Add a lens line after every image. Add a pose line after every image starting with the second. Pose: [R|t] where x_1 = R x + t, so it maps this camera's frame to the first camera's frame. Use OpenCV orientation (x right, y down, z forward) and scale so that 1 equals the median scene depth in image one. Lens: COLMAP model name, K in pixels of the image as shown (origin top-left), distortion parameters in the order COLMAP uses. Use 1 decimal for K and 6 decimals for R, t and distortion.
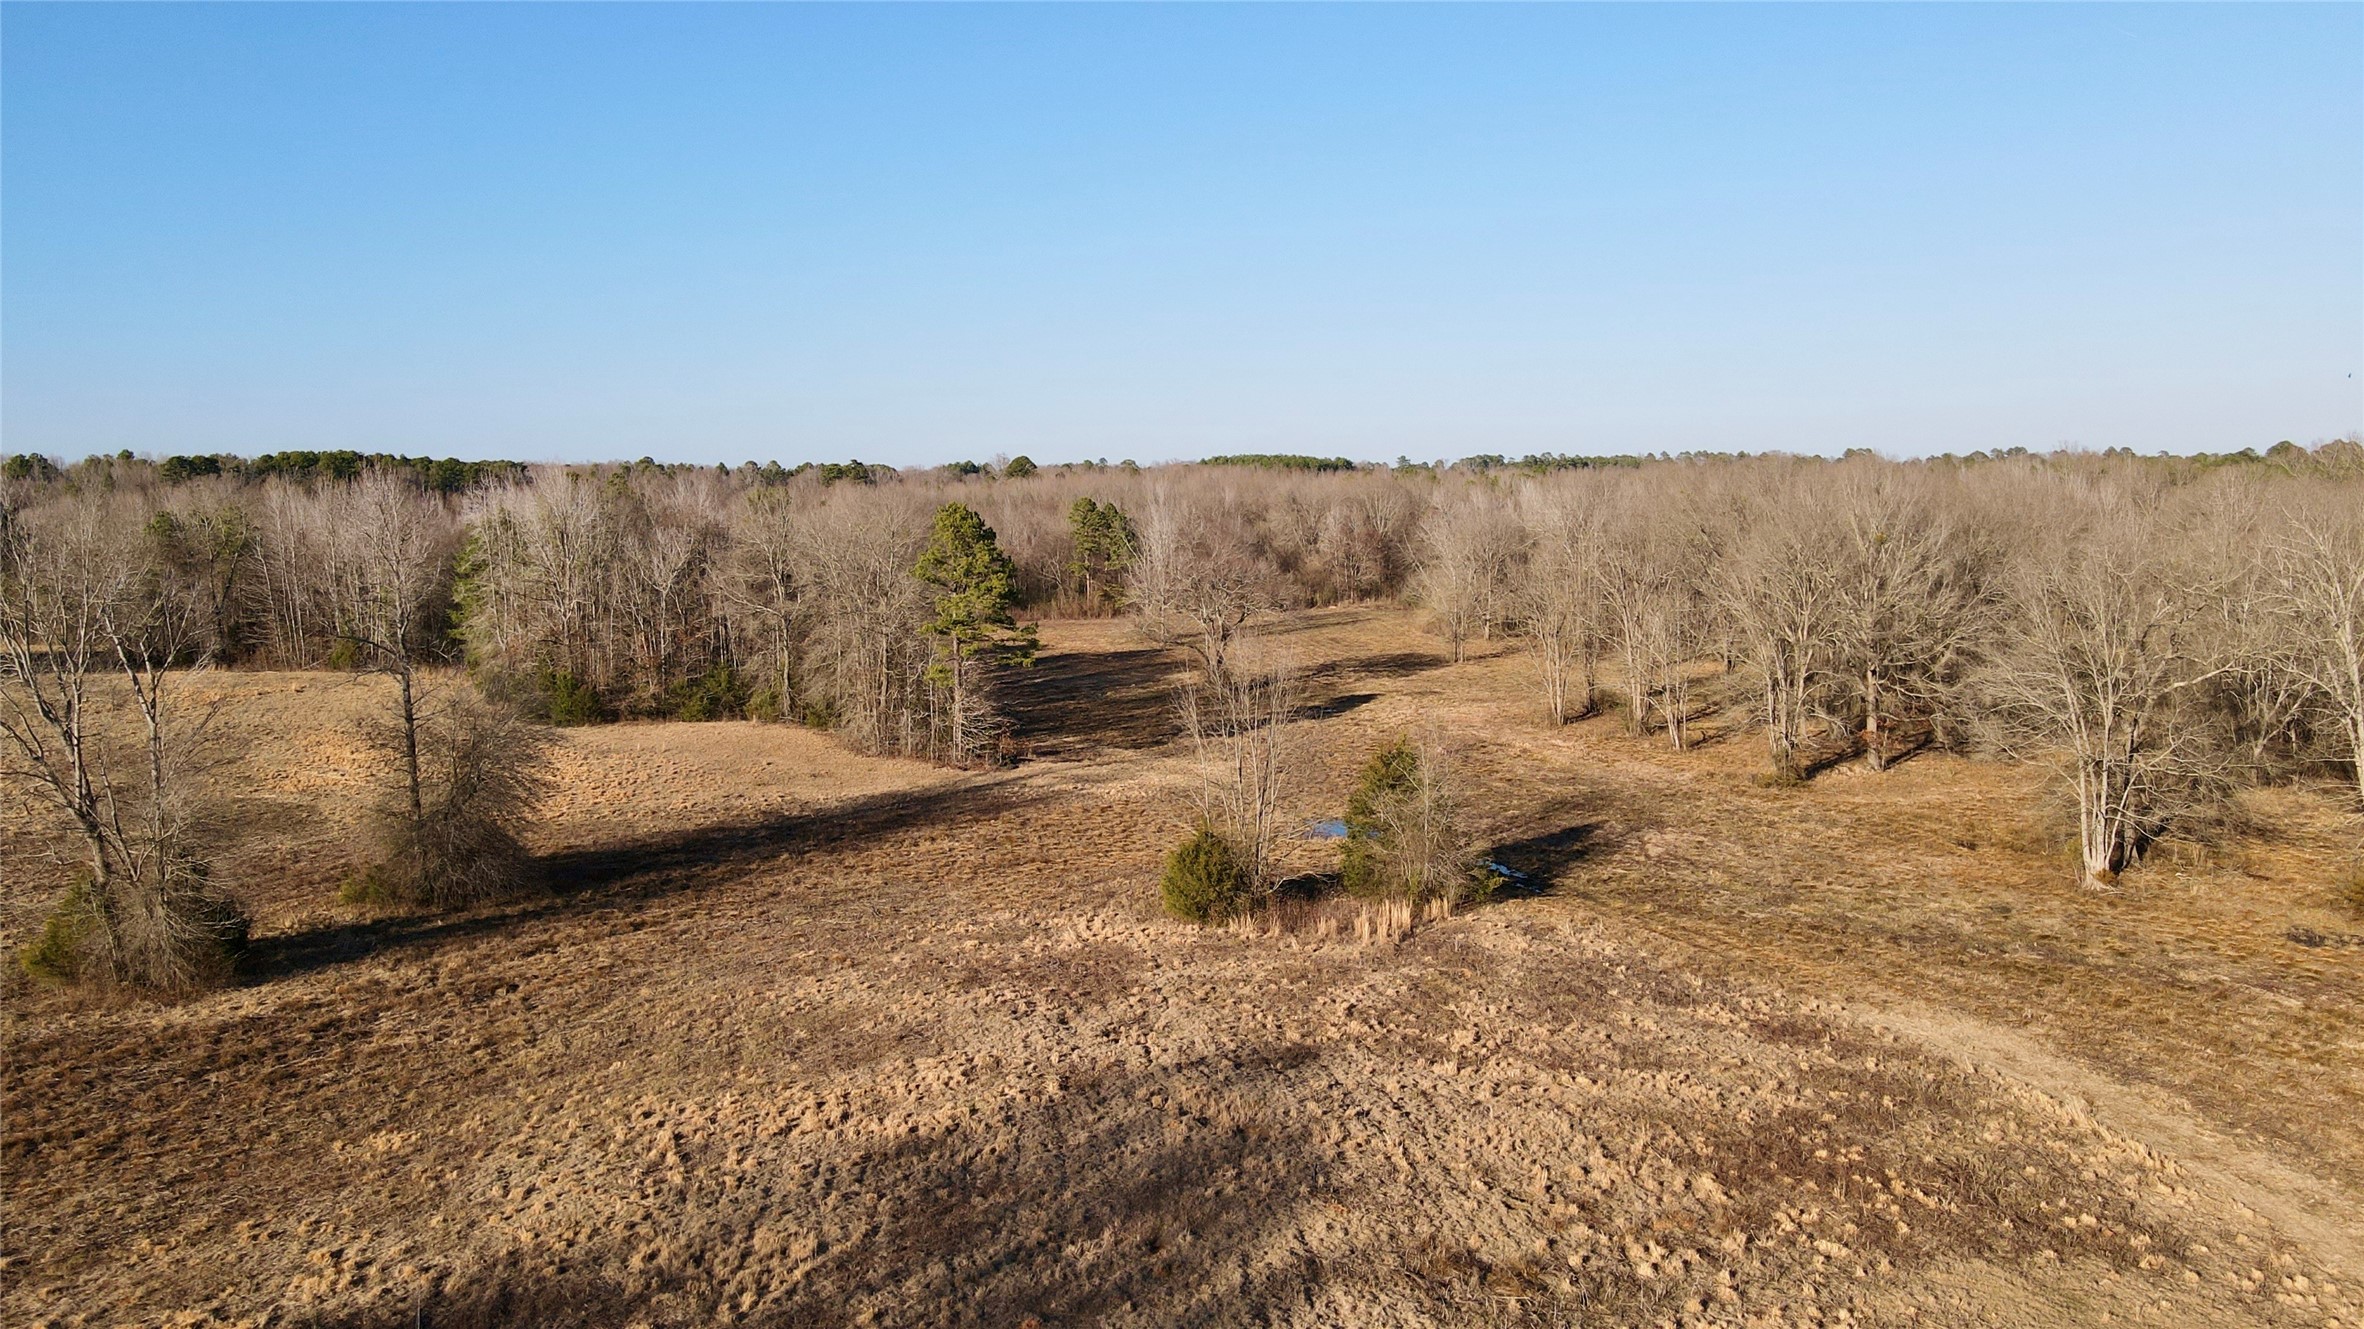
lens RADIAL K [[1764.1, 0, 1182.5], [0, 1764.1, 652.2], [0, 0, 1]] dist [0.004817, 0.011026]
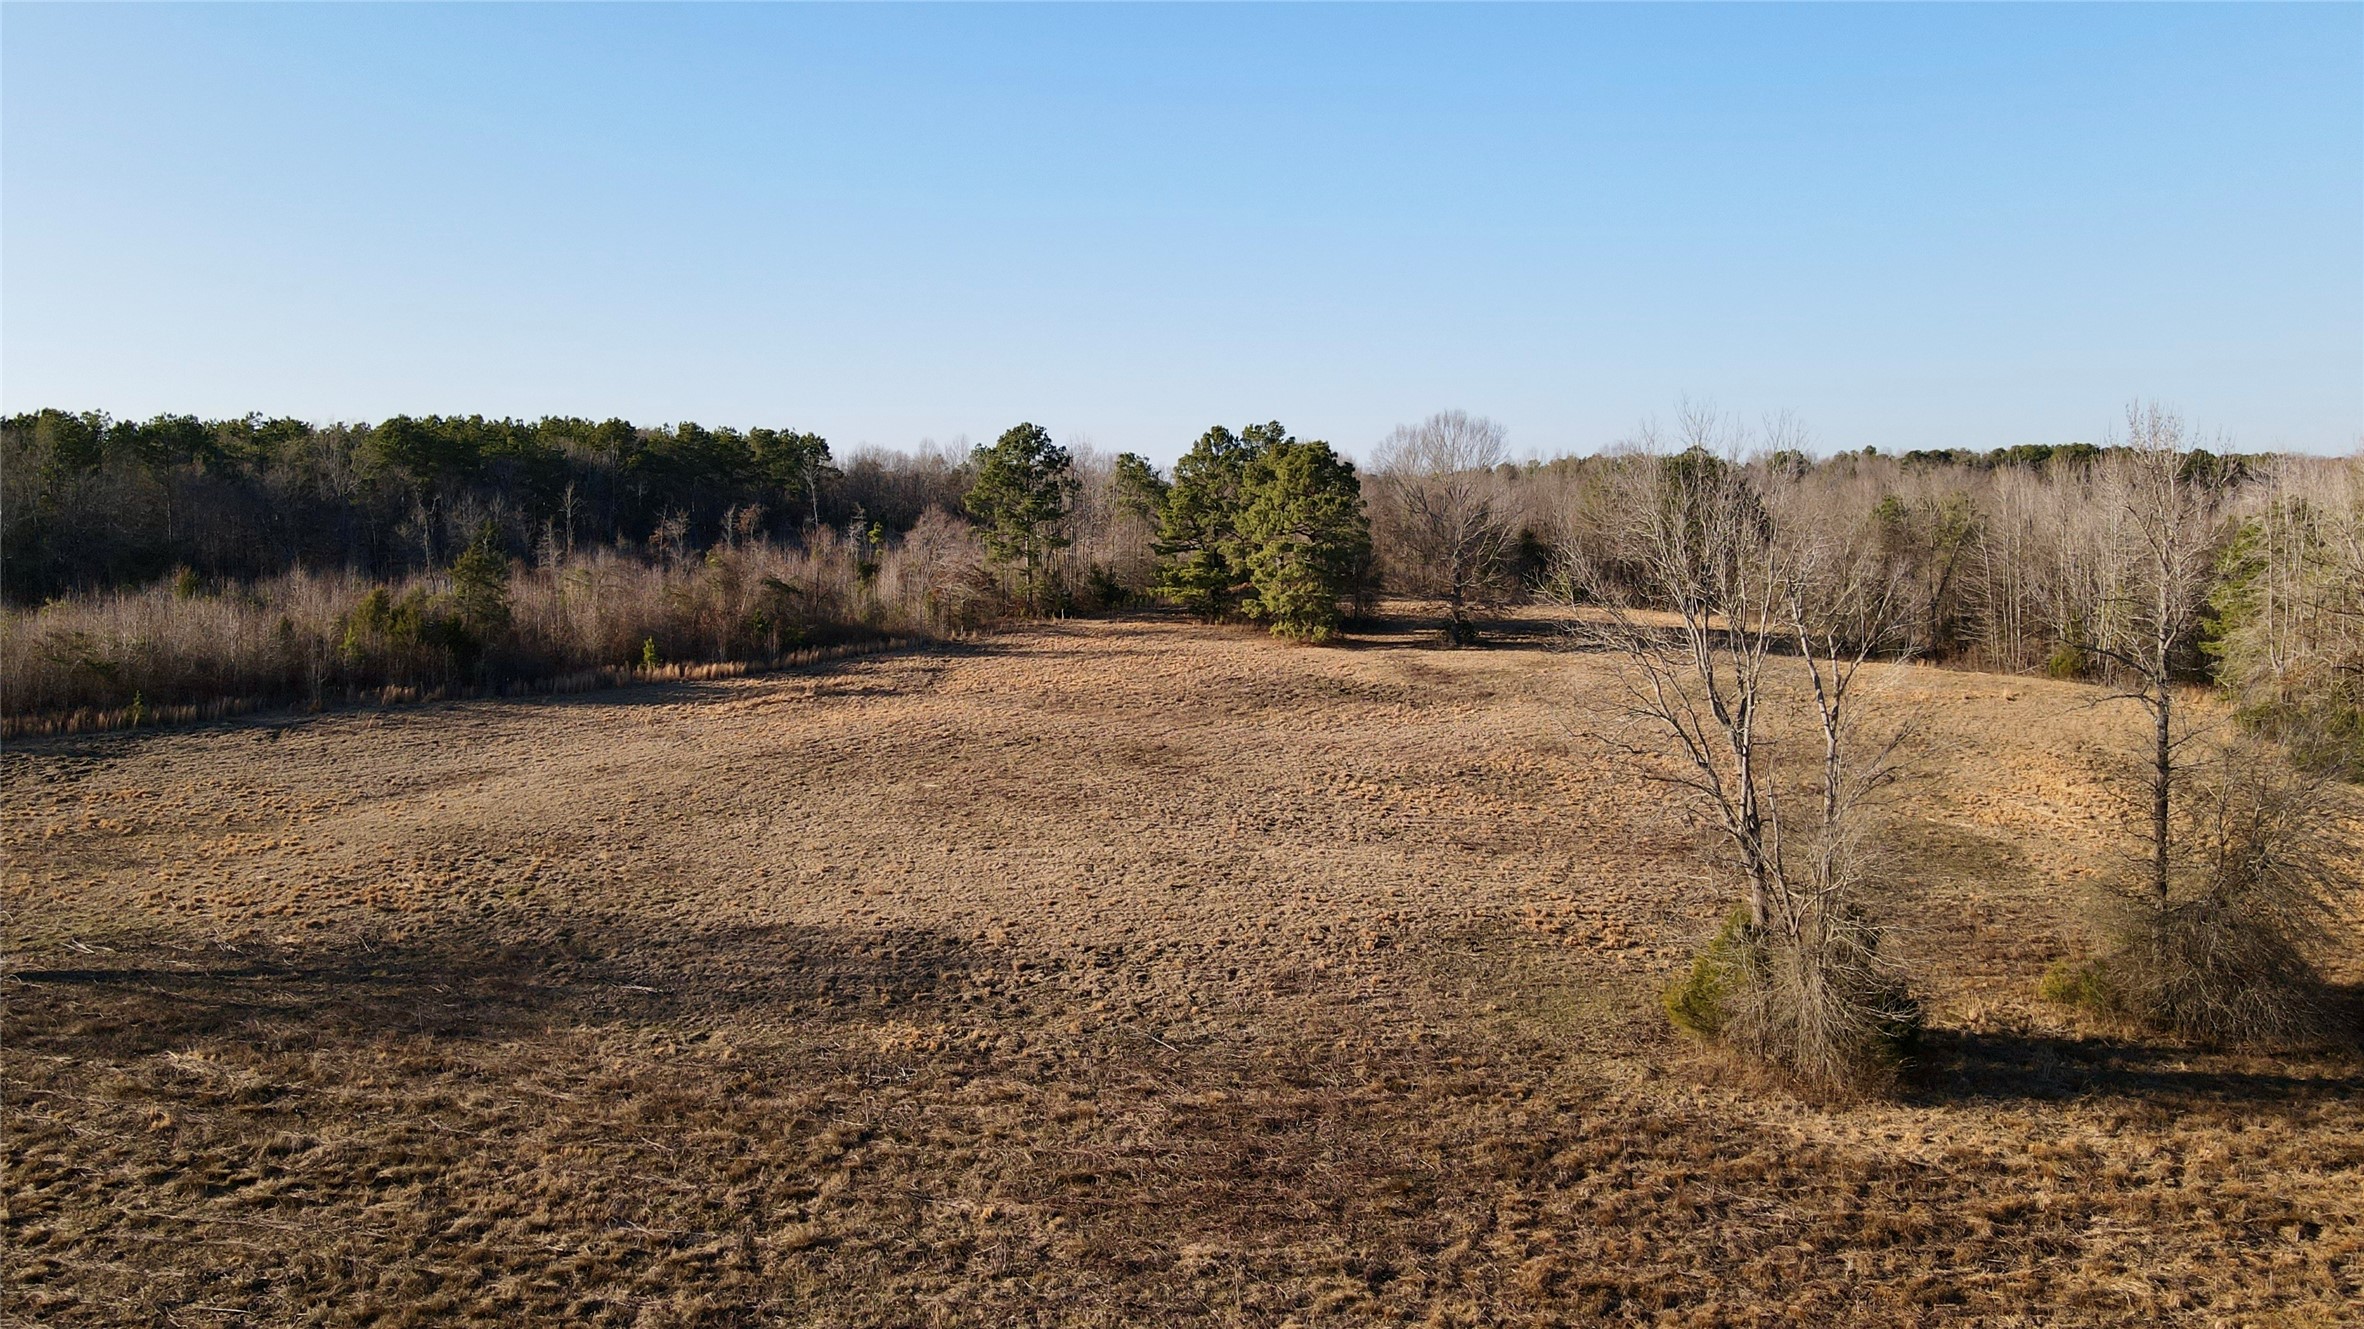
lens RADIAL K [[1764.1, 0, 1182.5], [0, 1764.1, 652.2], [0, 0, 1]] dist [0.004817, 0.011026]
pose [[0.617346, 0.084179, -0.782175, -0.097692], [-0.083152, 0.995671, 0.041527, -0.004511], [0.782285, 0.039403, 0.621673, 0.185678]]
